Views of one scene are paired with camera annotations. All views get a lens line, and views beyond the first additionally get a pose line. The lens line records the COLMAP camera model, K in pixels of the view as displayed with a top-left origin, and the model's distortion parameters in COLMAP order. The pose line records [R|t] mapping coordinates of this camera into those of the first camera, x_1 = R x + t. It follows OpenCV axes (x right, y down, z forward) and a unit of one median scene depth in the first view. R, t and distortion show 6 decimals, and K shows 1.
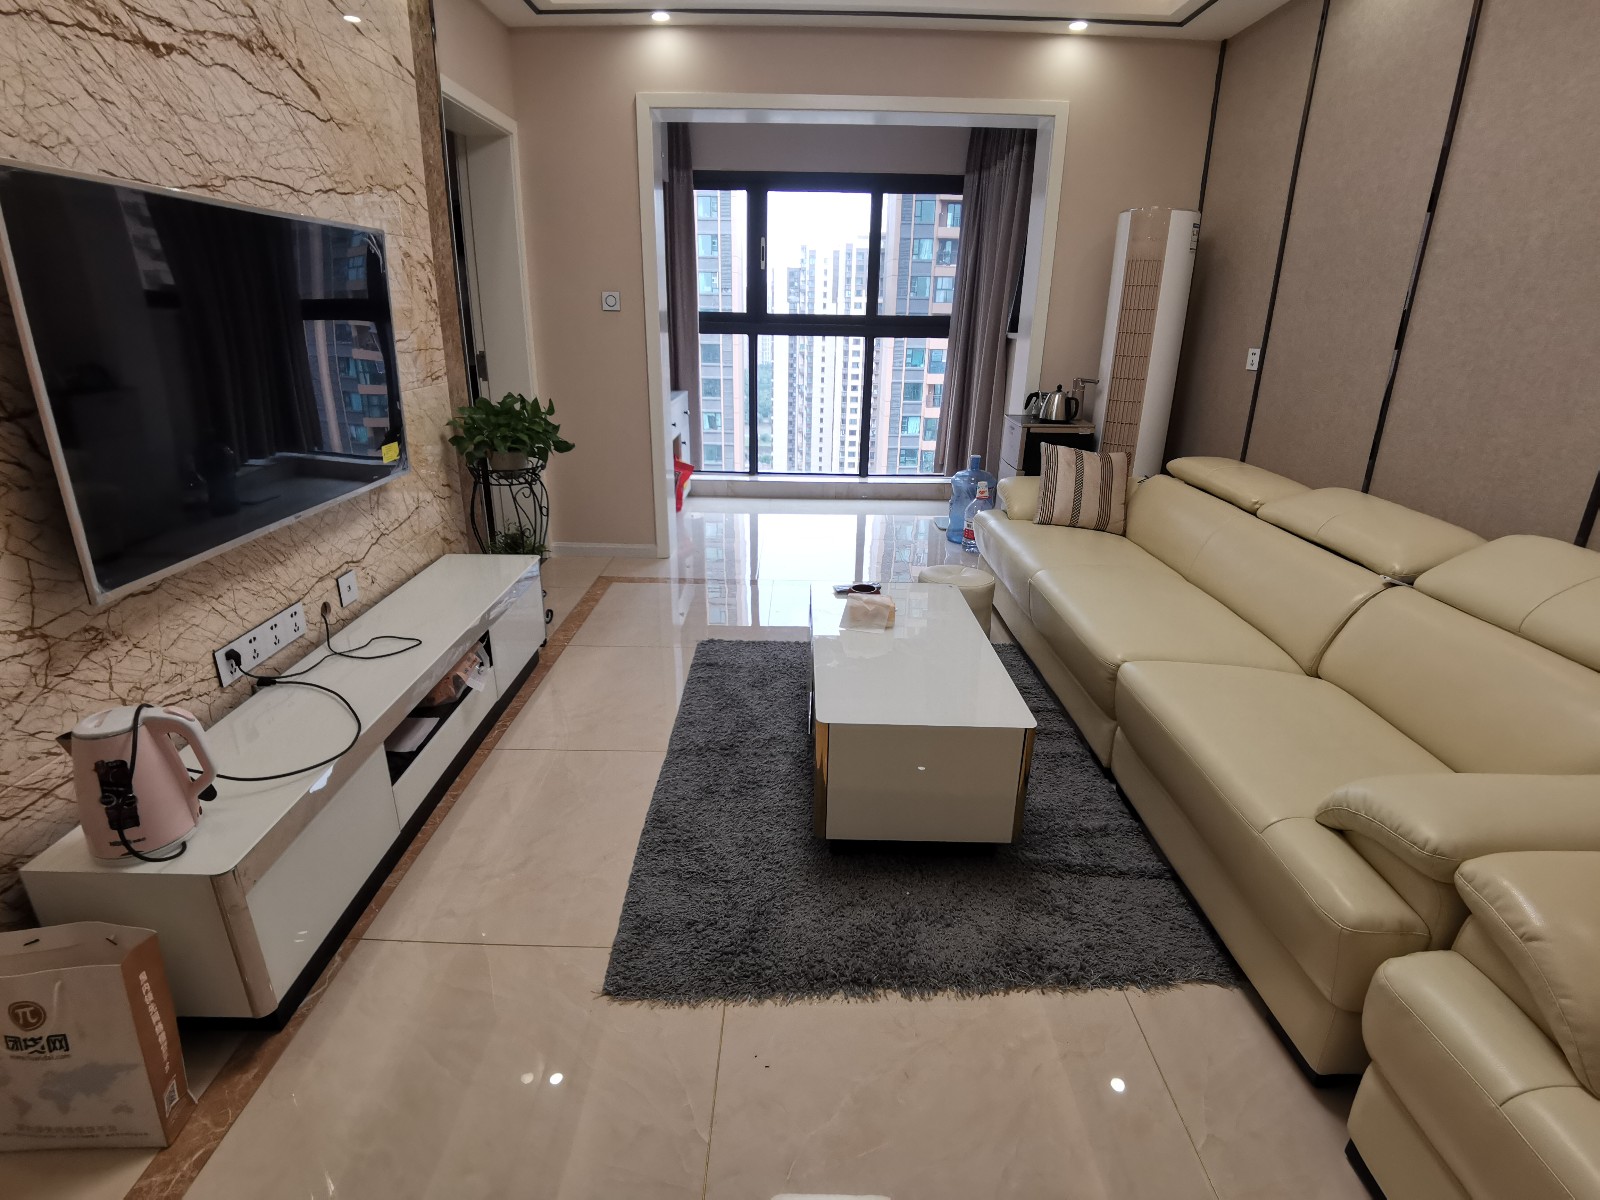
lens RADIAL K [[804.5, 0, 799.9], [0, 804.5, 595.9], [0, 0, 1]] dist [-0.001541, -0.023113]
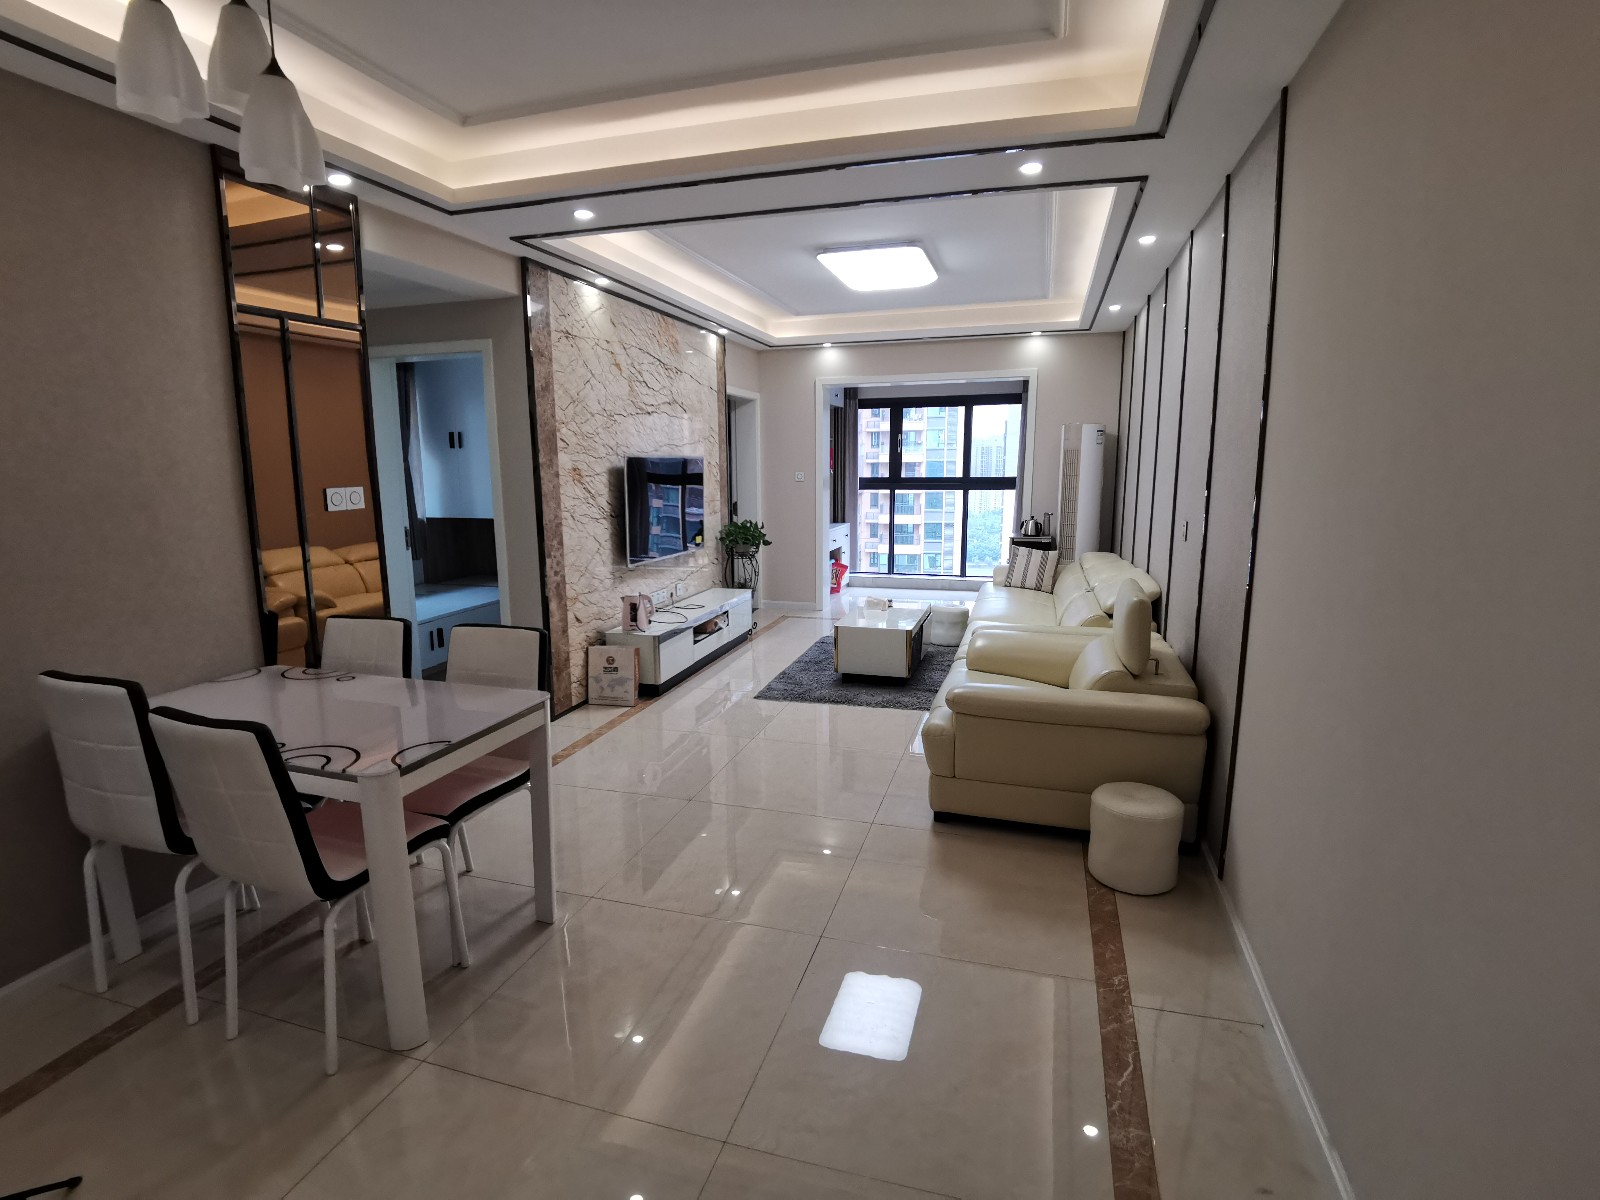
lens RADIAL K [[803.4, 0, 802.9], [0, 803.4, 606.7], [0, 0, 1]] dist [0.021971, -0.030822]
pose [[0.960785, 0.026307, -0.276042, 0.391790], [-0.070906, 0.985701, -0.152857, 0.299814], [0.268074, 0.166435, 0.948913, -0.977851]]
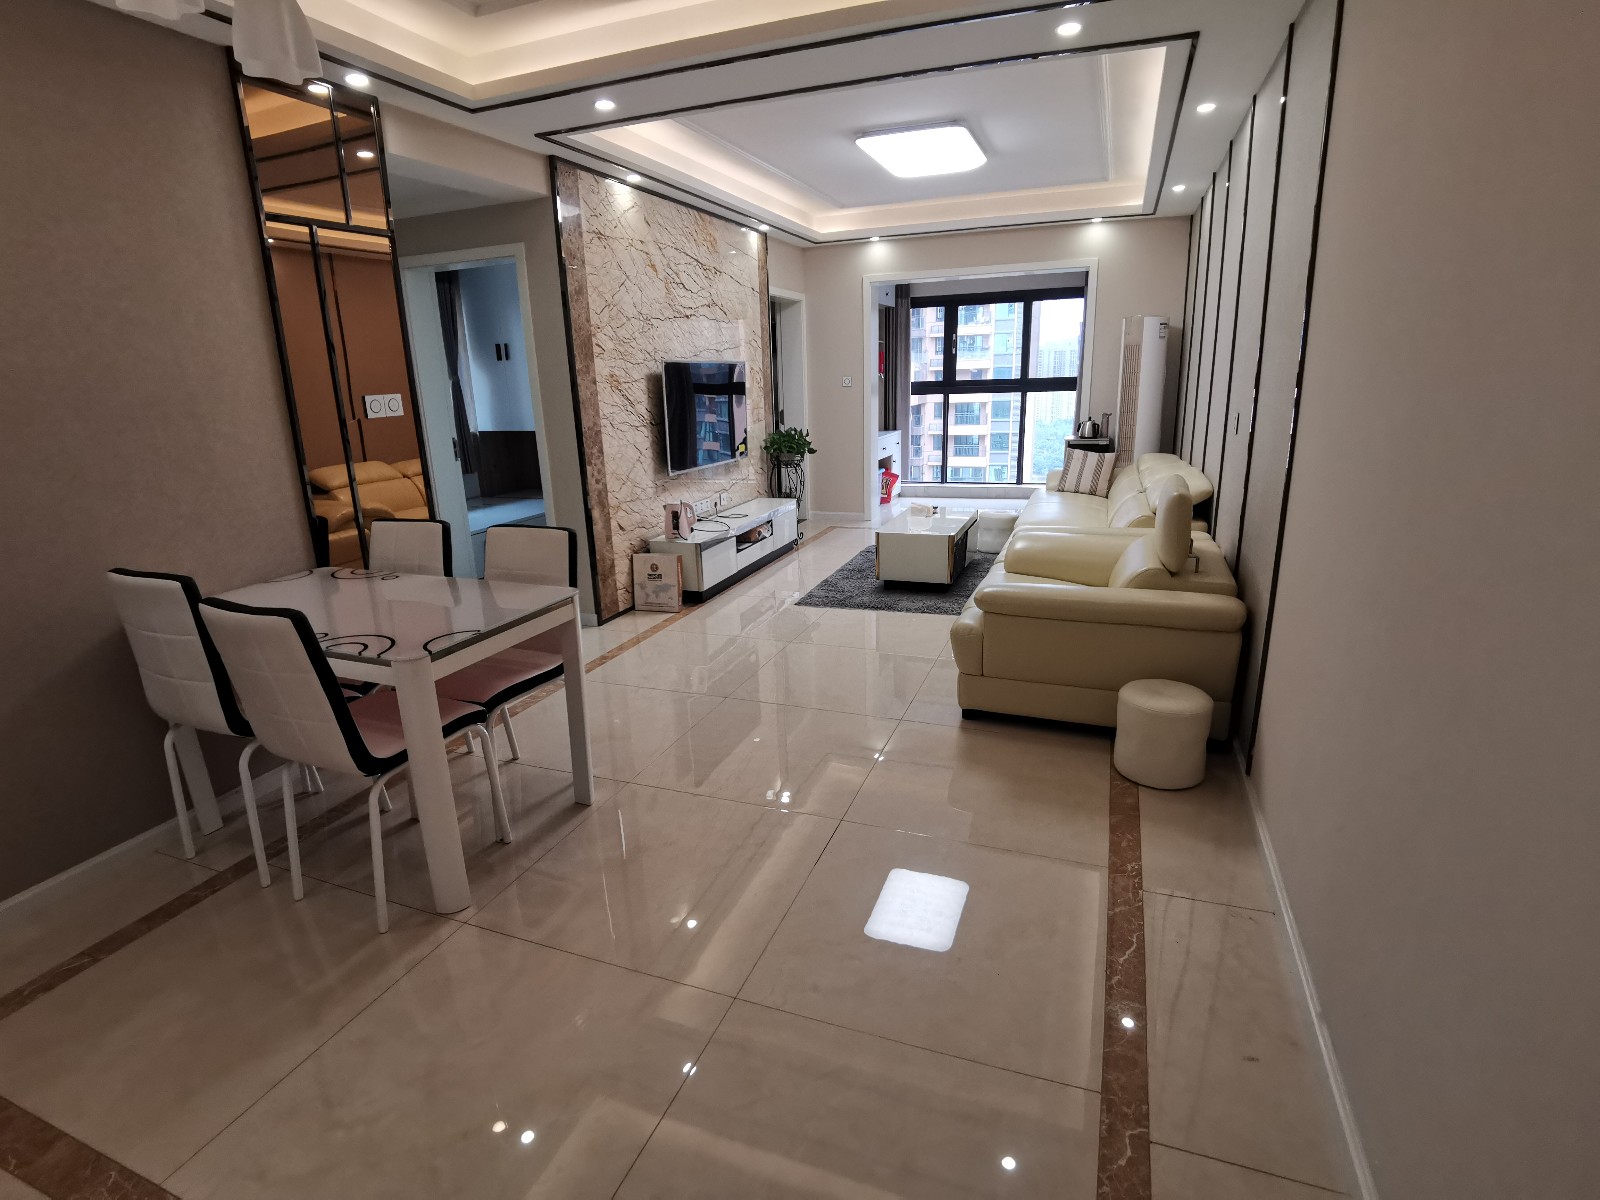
lens RADIAL K [[807.4, 0, 802.0], [0, 807.4, 597.6], [0, 0, 1]] dist [0.048742, -0.079019]
pose [[0.936514, 0.047779, -0.347360, 0.435460], [-0.071772, 0.995818, -0.056530, 0.317977], [0.343206, 0.077872, 0.936026, -0.971109]]
